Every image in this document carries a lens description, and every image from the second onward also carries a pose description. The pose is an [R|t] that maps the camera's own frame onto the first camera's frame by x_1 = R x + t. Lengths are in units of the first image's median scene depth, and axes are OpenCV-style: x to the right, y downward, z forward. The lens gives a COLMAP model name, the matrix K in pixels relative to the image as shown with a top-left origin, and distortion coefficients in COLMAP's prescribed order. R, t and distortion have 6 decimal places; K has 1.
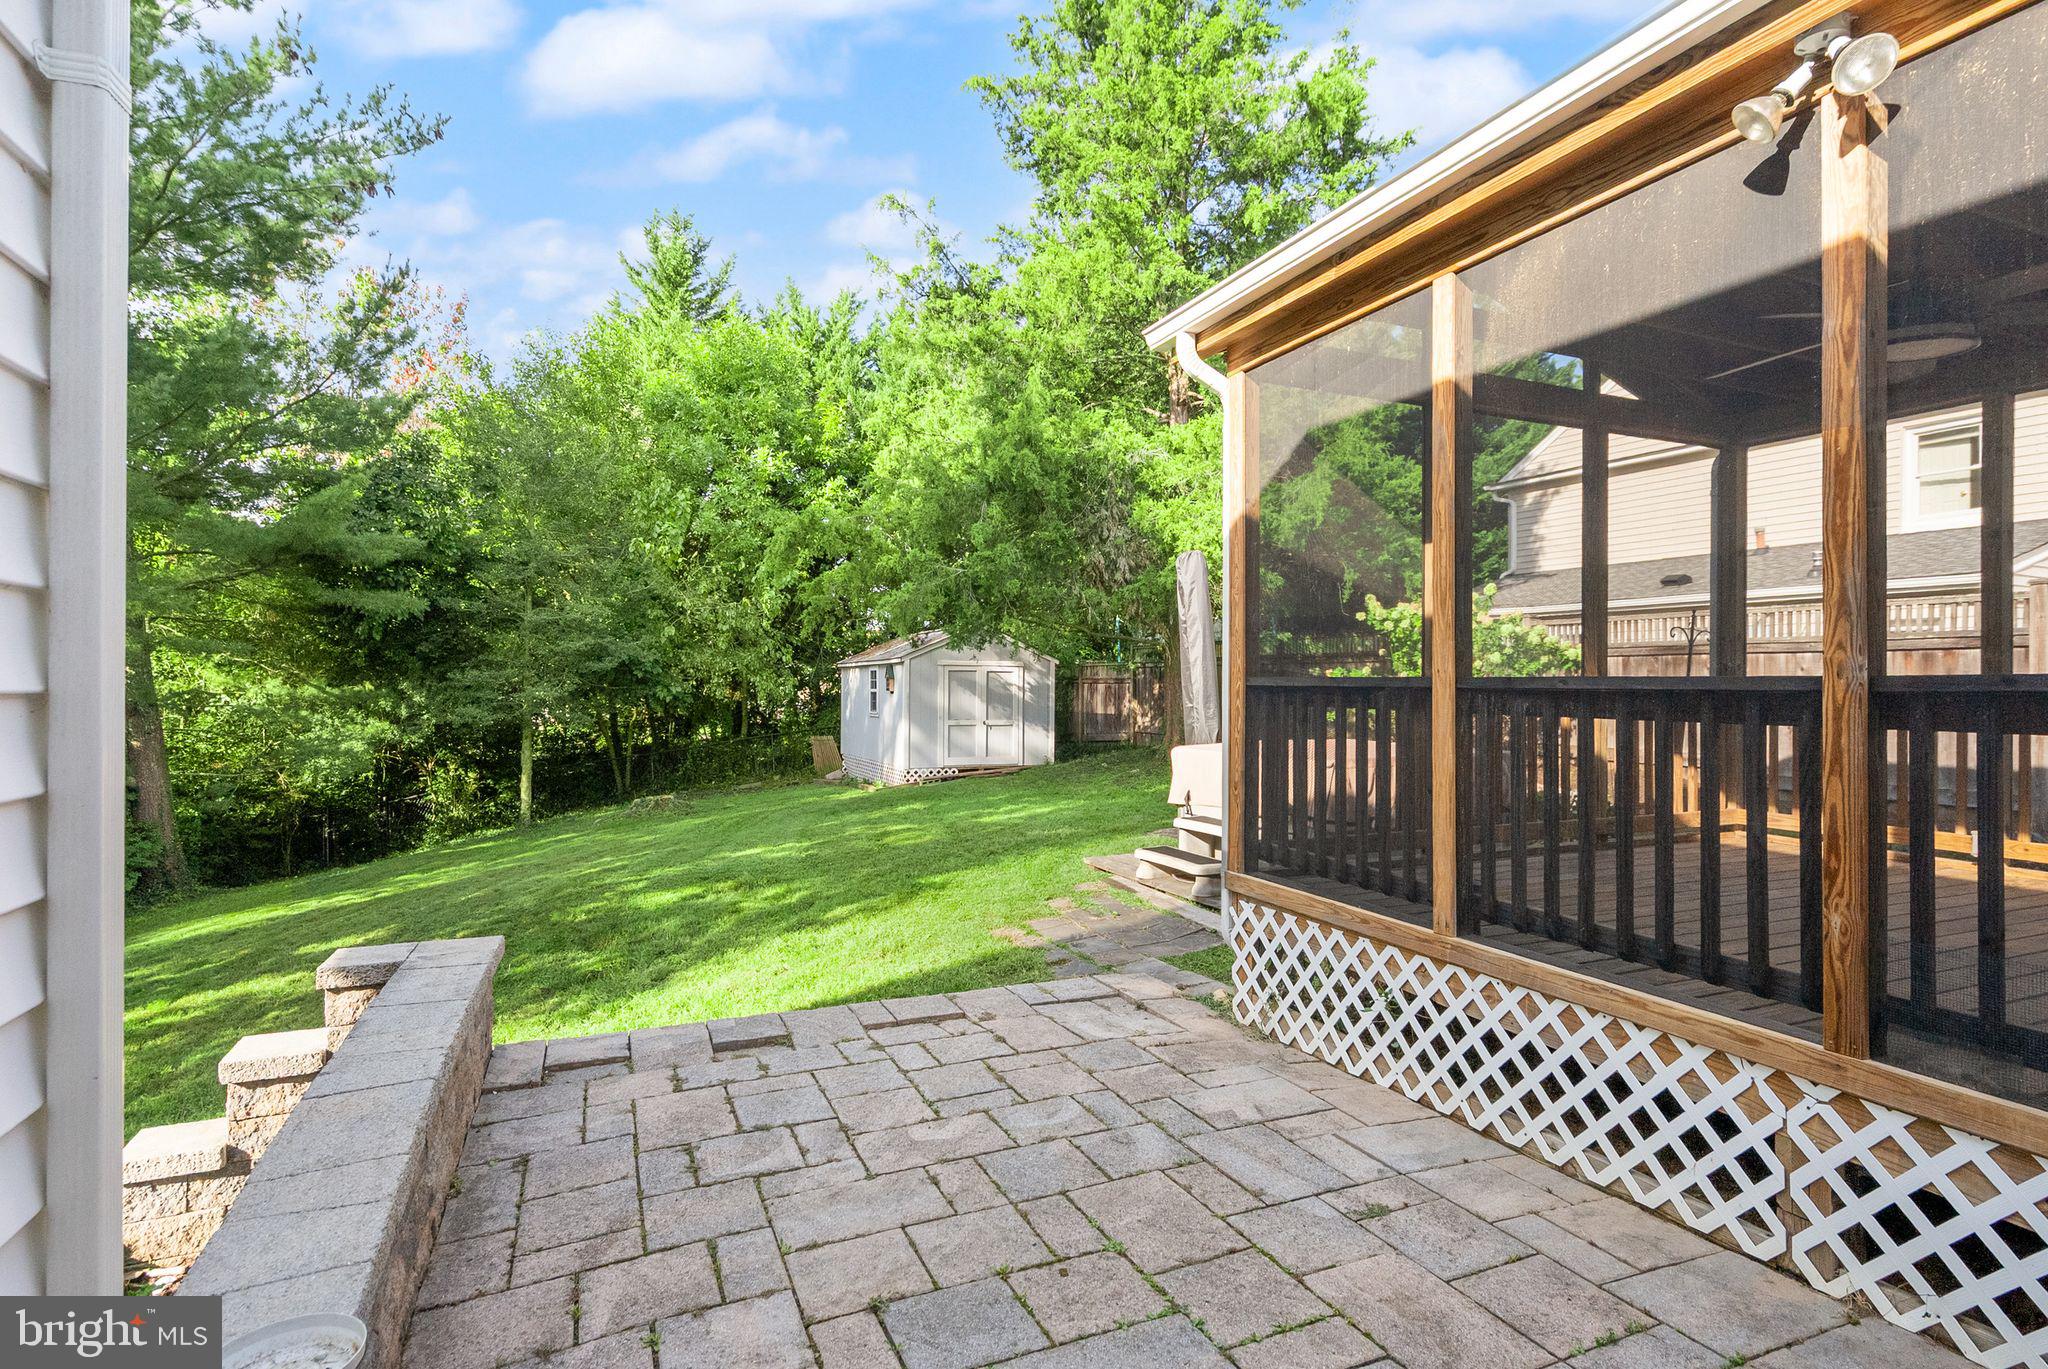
lens RADIAL K [[1020.1, 0, 1024.0], [0, 1020.1, 684.5], [0, 0, 1]] dist [-0.008991, -0.000380]
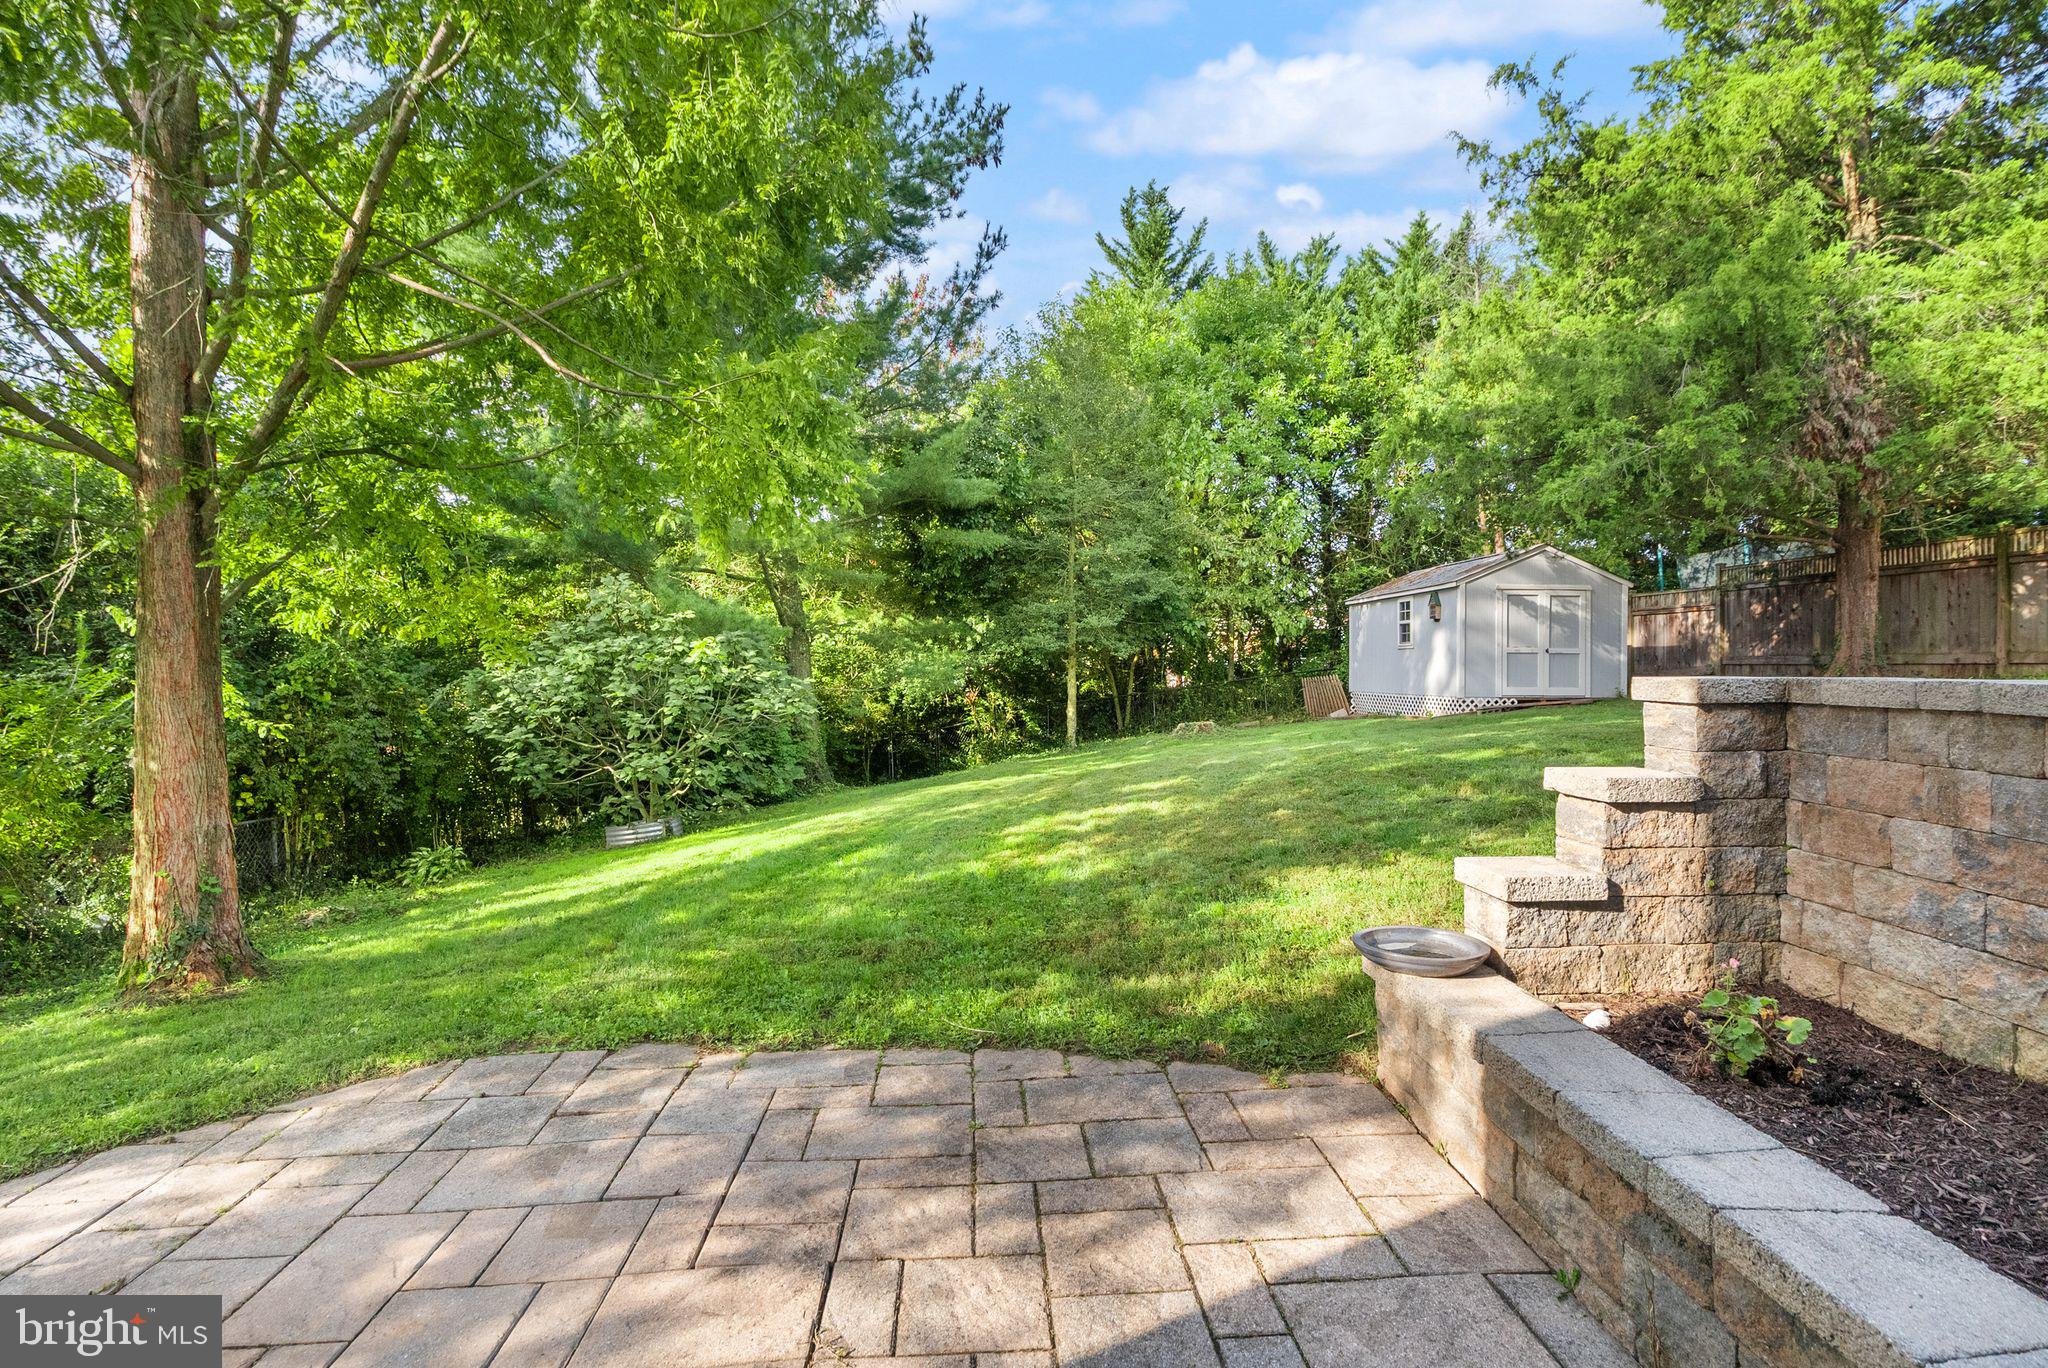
lens RADIAL K [[966.3, 0, 1021.2], [0, 966.3, 670.8], [0, 0, 1]] dist [0.001350, 0.000196]
pose [[0.938544, 0.003332, -0.345143, -0.200270], [-0.002260, 0.999991, 0.003511, 0.057888], [0.345151, -0.002515, 0.938544, 0.011955]]
